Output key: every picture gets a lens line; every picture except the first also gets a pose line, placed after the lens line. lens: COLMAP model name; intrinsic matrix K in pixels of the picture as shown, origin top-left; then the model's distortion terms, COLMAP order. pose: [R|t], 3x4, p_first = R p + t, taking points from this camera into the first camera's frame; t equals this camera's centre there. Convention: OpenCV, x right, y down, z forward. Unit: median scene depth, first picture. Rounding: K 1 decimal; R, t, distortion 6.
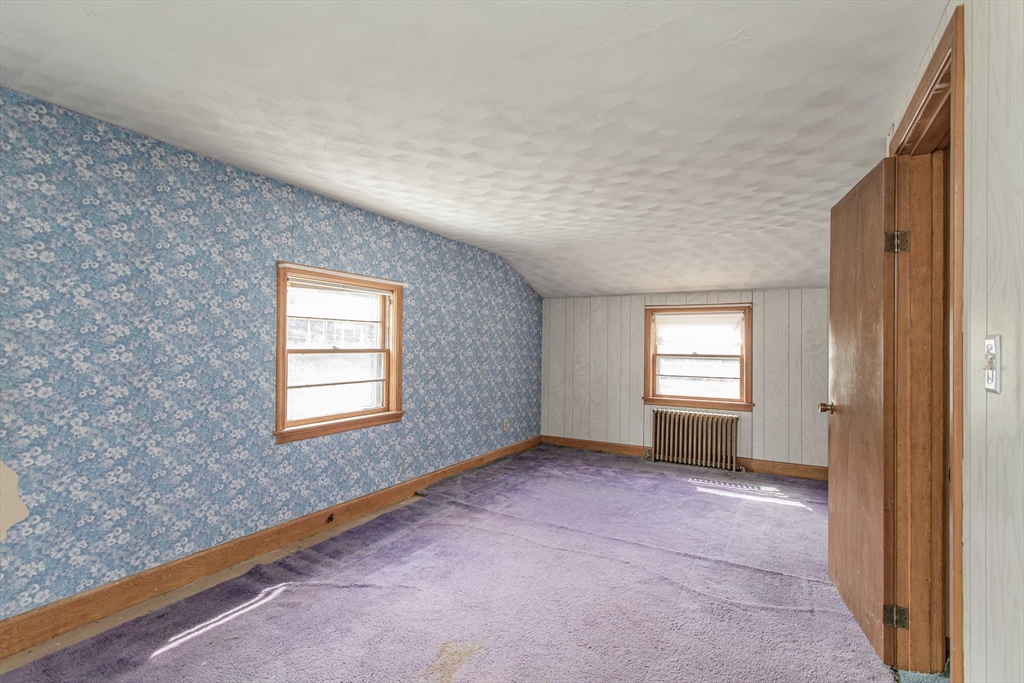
lens RADIAL K [[495.3, 0, 501.5], [0, 495.3, 337.4], [0, 0, 1]] dist [0.000183, 0.000465]
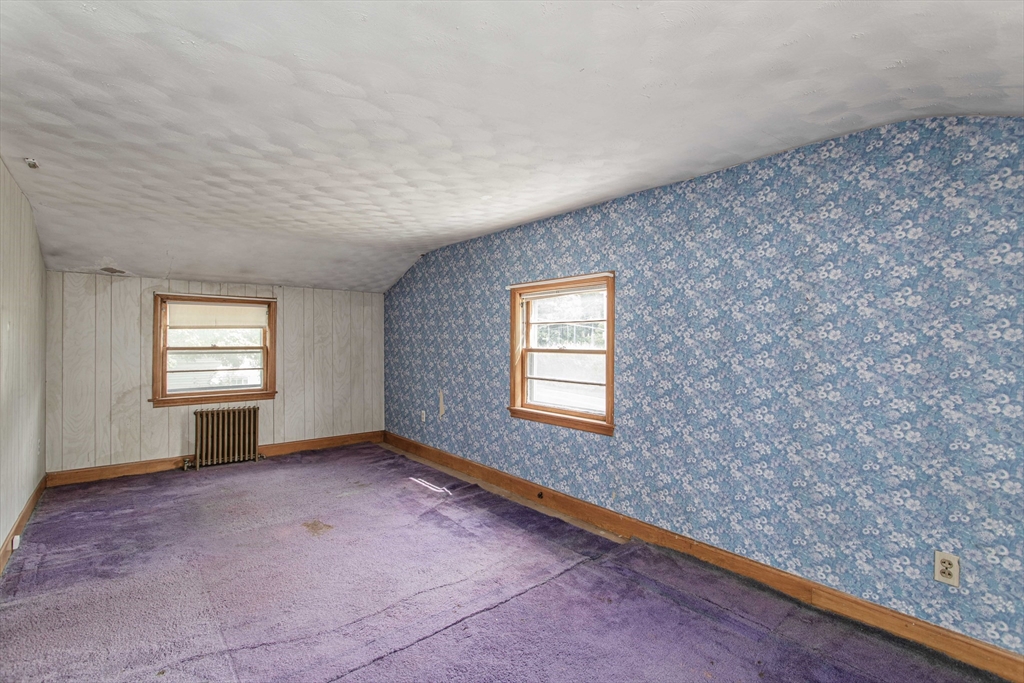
lens RADIAL K [[496.3, 0, 501.3], [0, 496.3, 345.1], [0, 0, 1]] dist [0.005417, 0.000336]
pose [[-0.382357, -0.017135, -0.923856, 0.678413], [-0.005533, 0.999853, -0.016255, 0.030275], [0.923998, -0.001103, -0.382396, 1.202953]]
